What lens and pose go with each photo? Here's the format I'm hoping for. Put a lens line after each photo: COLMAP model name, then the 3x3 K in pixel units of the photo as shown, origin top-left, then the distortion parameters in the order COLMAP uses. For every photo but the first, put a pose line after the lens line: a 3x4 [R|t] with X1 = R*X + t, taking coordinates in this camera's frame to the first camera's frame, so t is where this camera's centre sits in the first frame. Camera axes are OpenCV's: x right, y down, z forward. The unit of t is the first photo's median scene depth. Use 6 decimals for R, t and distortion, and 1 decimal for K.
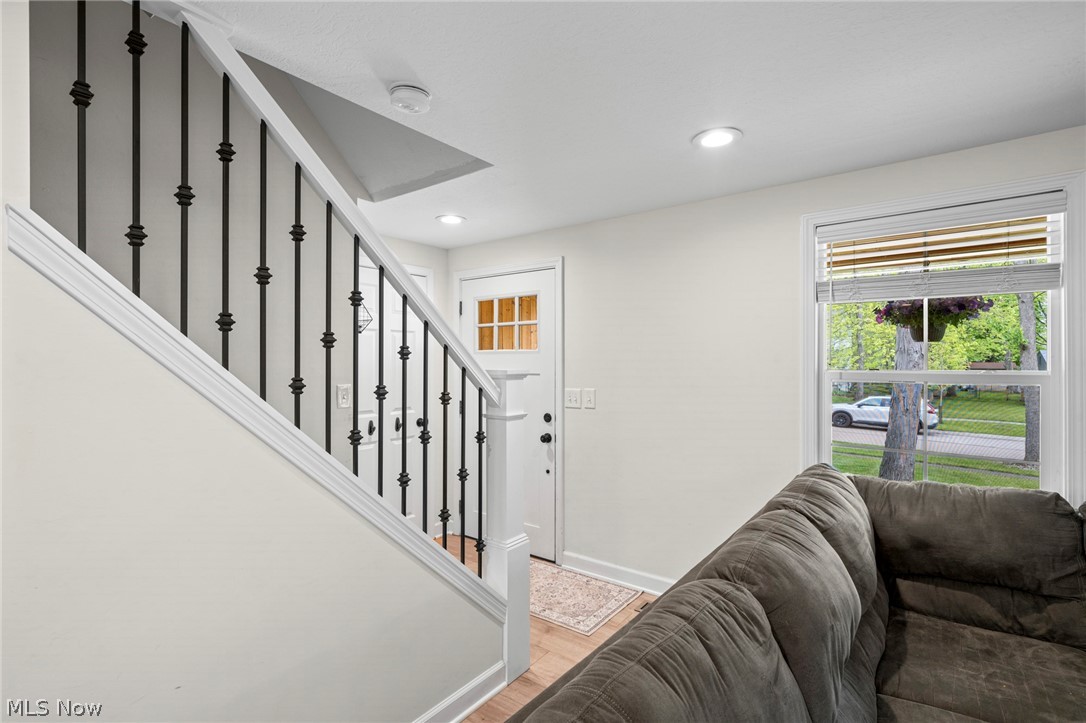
lens RADIAL K [[510.5, 0, 543.0], [0, 510.5, 361.5], [0, 0, 1]] dist [0.000046, 0.000022]
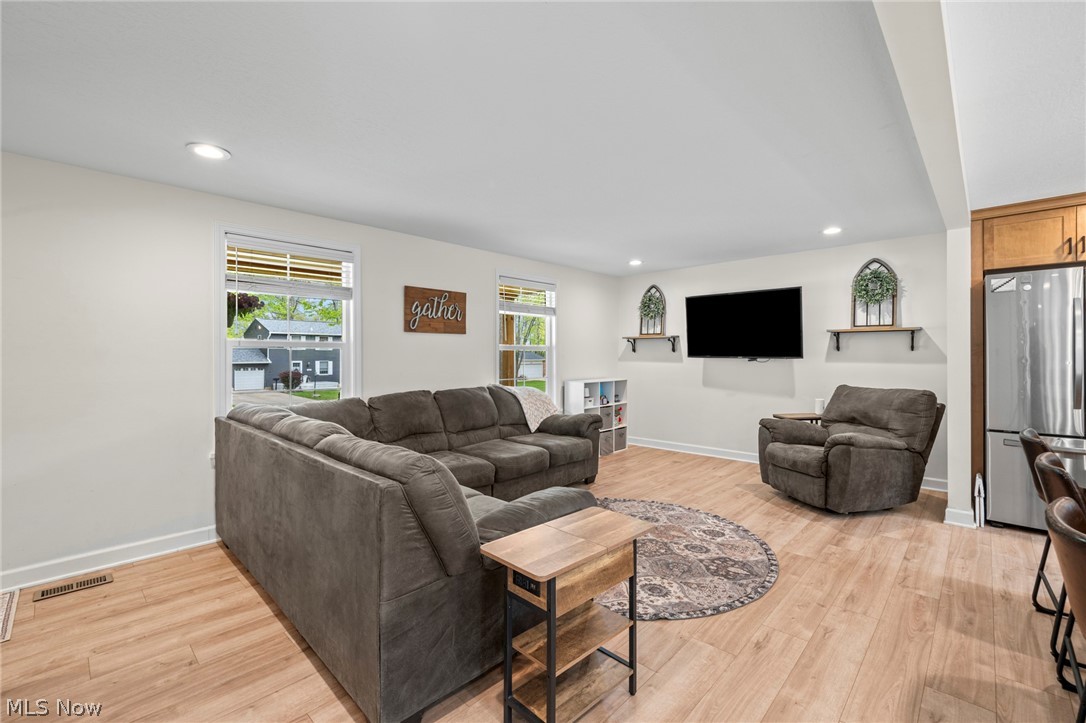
lens RADIAL K [[463.1, 0, 539.5], [0, 463.1, 356.0], [0, 0, 1]] dist [-0.001103, -0.000132]
pose [[0.119965, 0.002680, 0.992775, -0.614866], [0.002690, 0.999992, -0.003025, 0.073593], [-0.992774, 0.003033, 0.119957, 0.028408]]
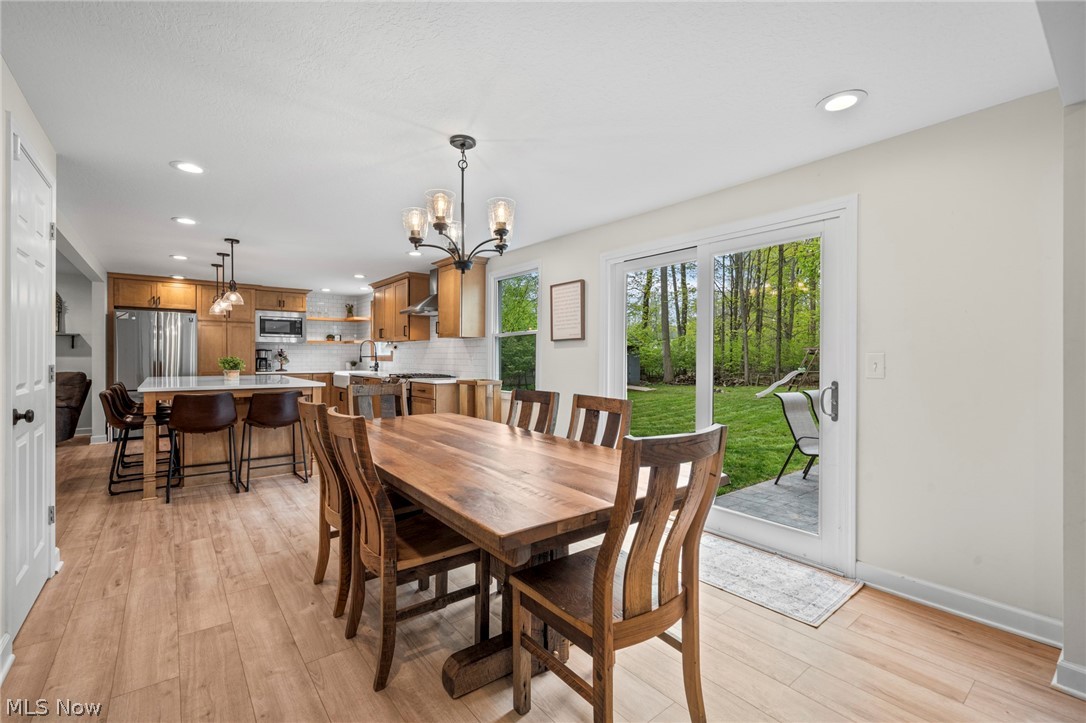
lens RADIAL K [[471.0, 0, 539.8], [0, 471.0, 357.6], [0, 0, 1]] dist [0.000308, 0.000057]
pose [[-0.967618, -0.001675, 0.252412, -2.077262], [-0.000987, 0.999995, 0.002851, 0.094566], [-0.252416, 0.002510, -0.967616, 0.834248]]
